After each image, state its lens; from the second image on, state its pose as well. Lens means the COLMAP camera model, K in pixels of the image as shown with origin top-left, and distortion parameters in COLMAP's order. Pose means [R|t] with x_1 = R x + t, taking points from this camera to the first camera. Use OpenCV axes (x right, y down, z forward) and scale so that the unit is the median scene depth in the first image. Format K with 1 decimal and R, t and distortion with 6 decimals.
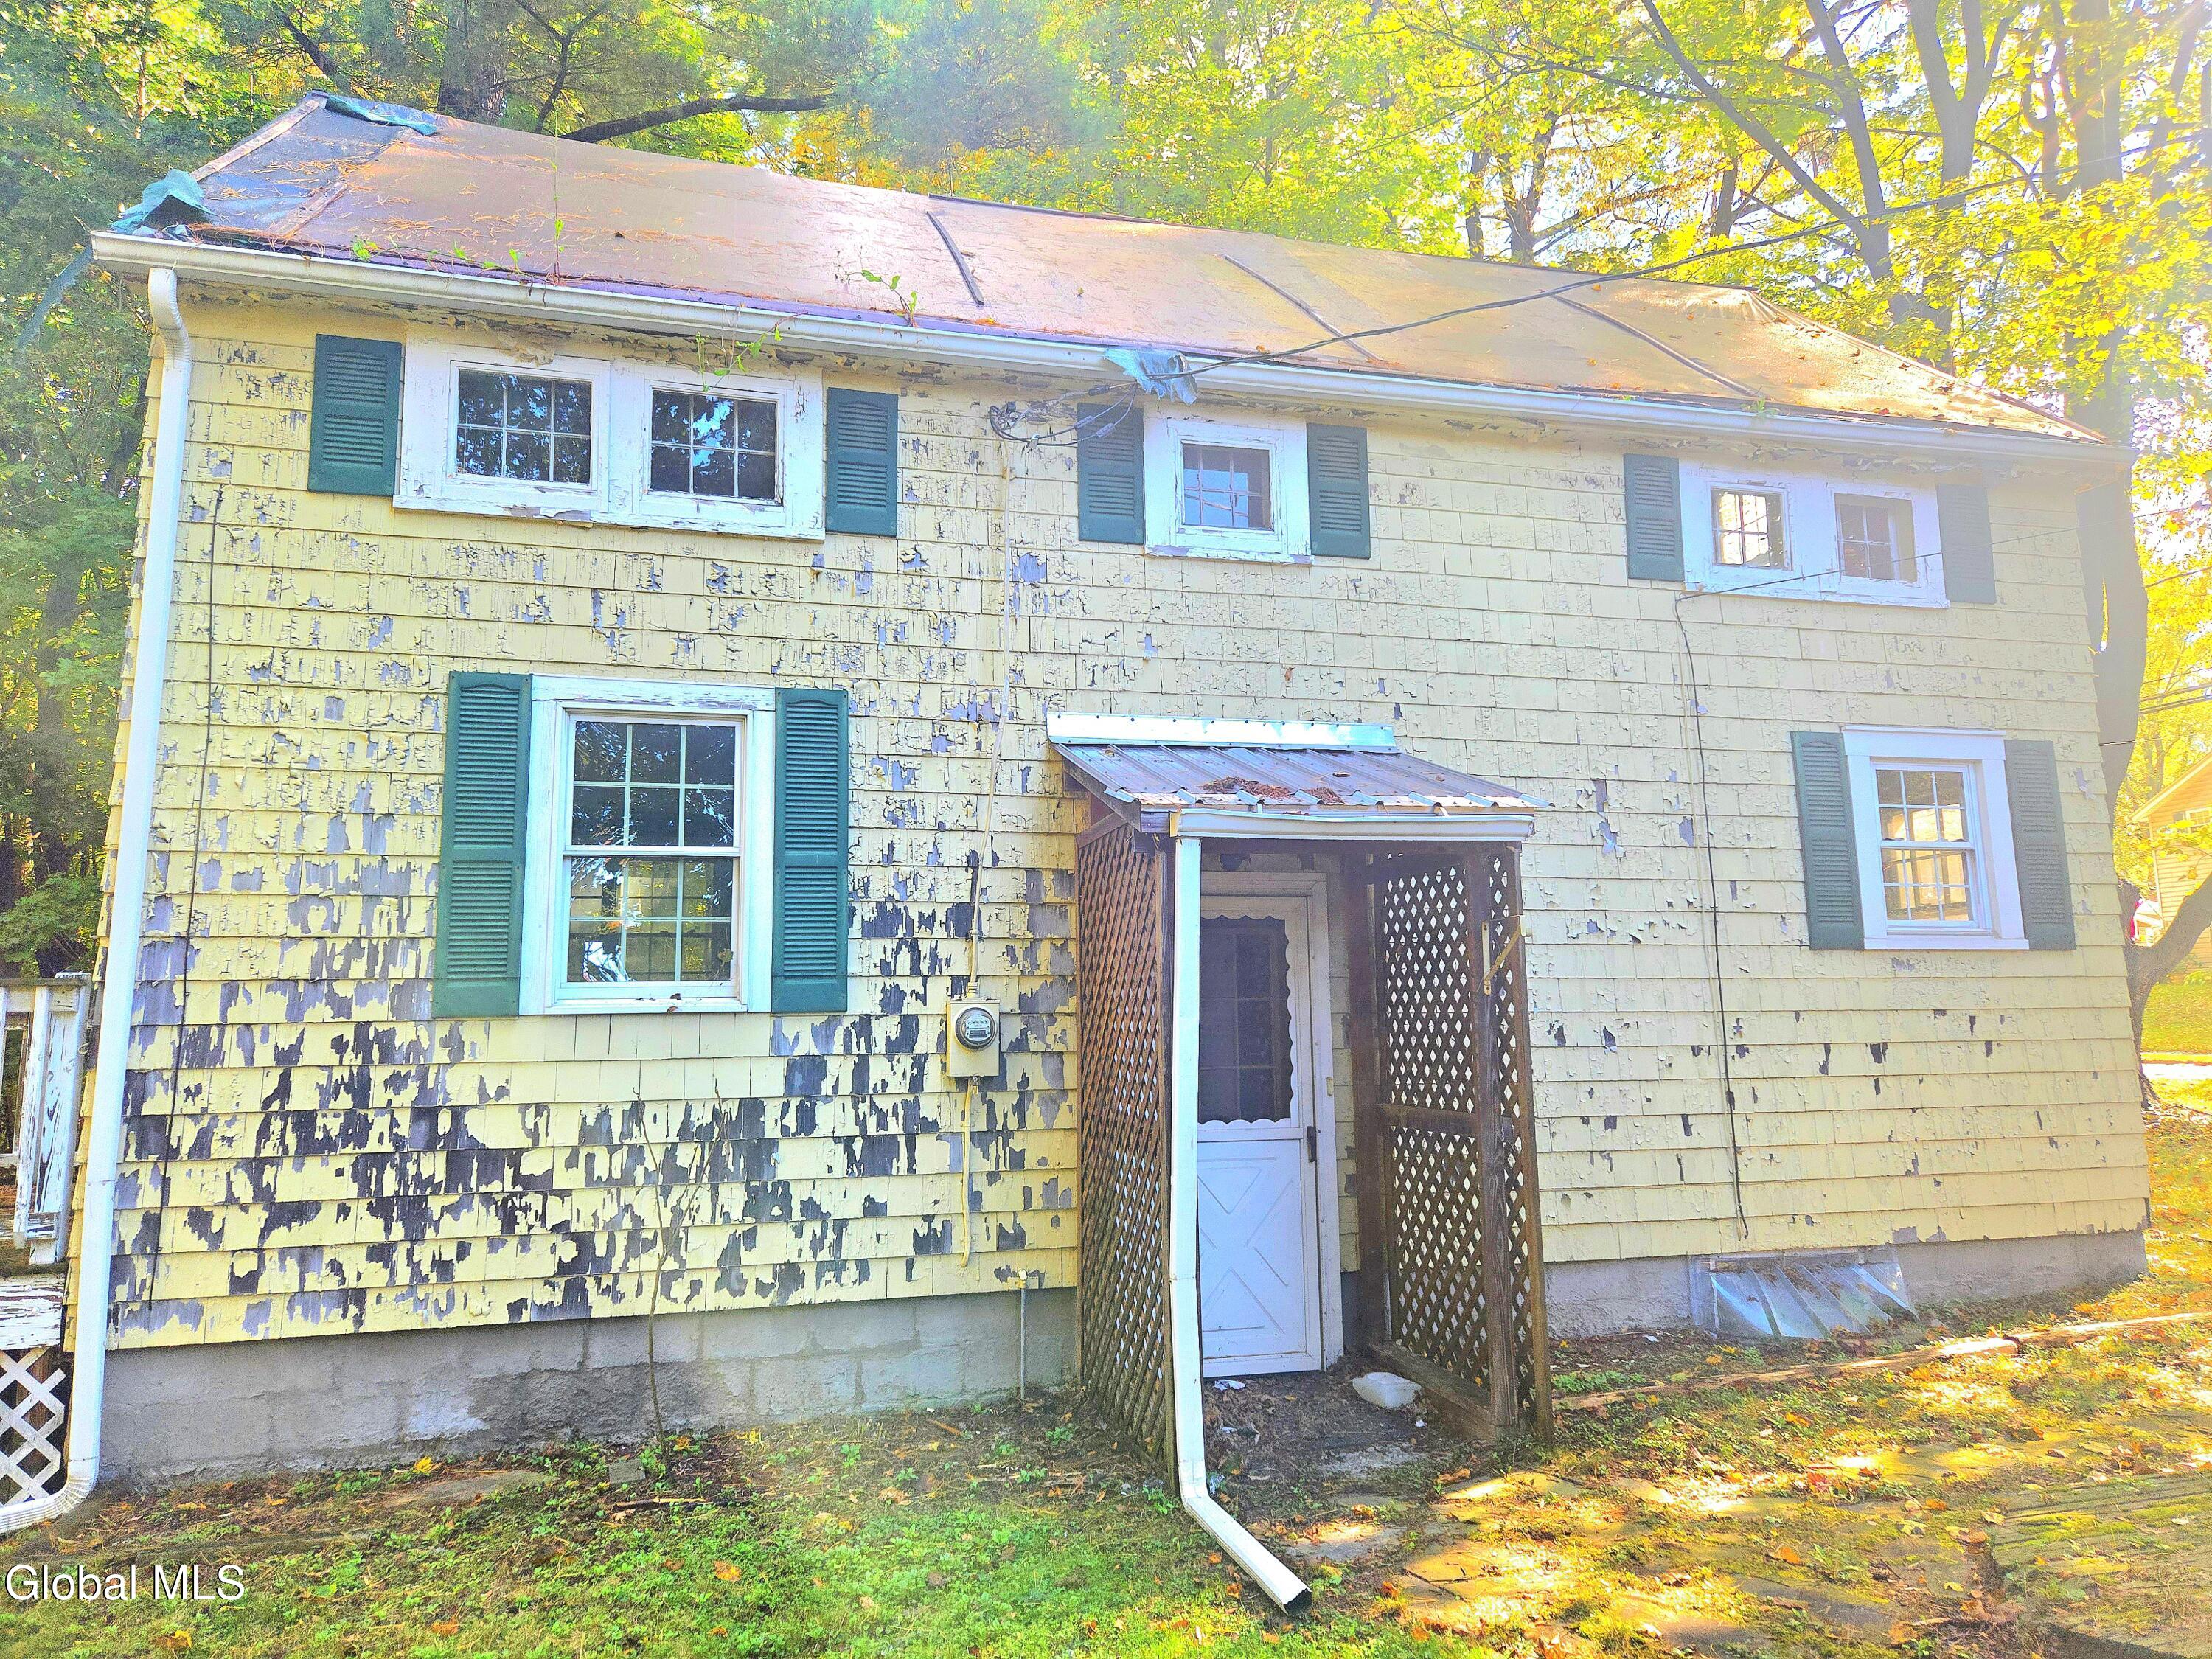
lens RADIAL K [[1476.6, 0, 1108.7], [0, 1476.6, 818.6], [0, 0, 1]] dist [0.060878, -0.038850]
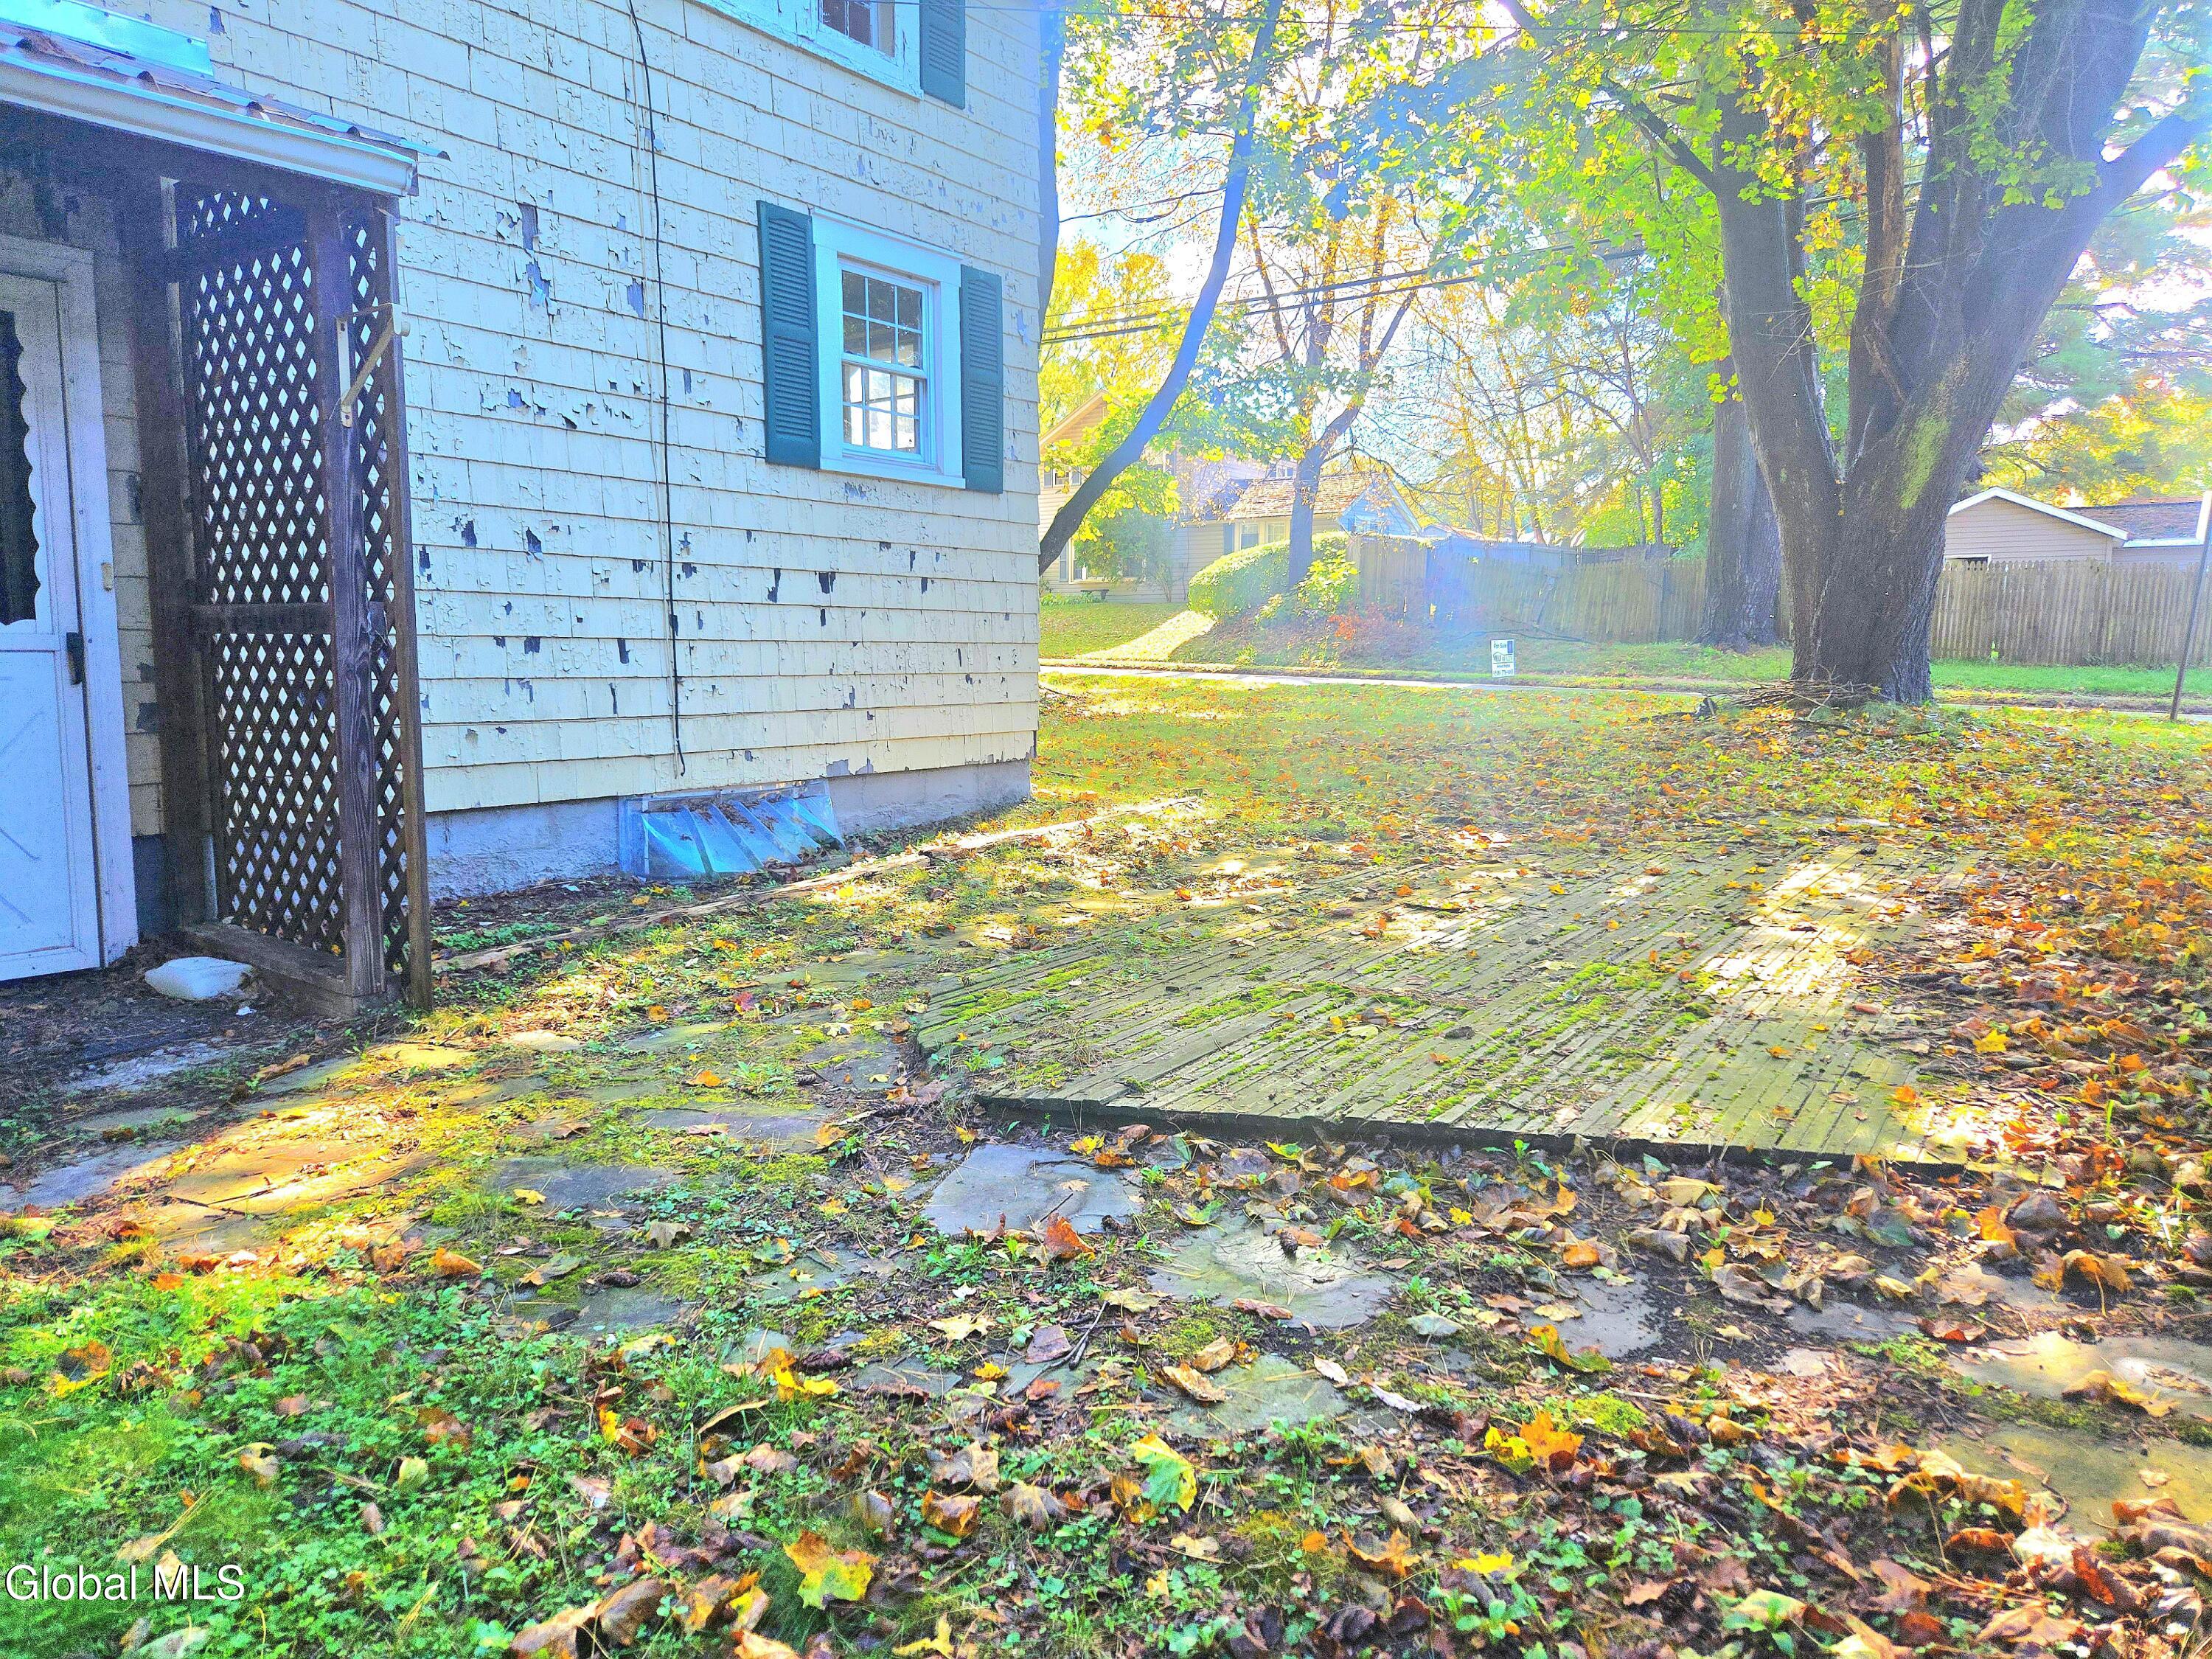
lens RADIAL K [[1476.6, 0, 1108.7], [0, 1476.6, 818.6], [0, 0, 1]] dist [0.060878, -0.038850]
pose [[0.783125, -0.050862, 0.619781, 0.081195], [-0.106121, 0.971100, 0.213782, 0.099754], [-0.612743, -0.233190, 0.755095, 0.182987]]
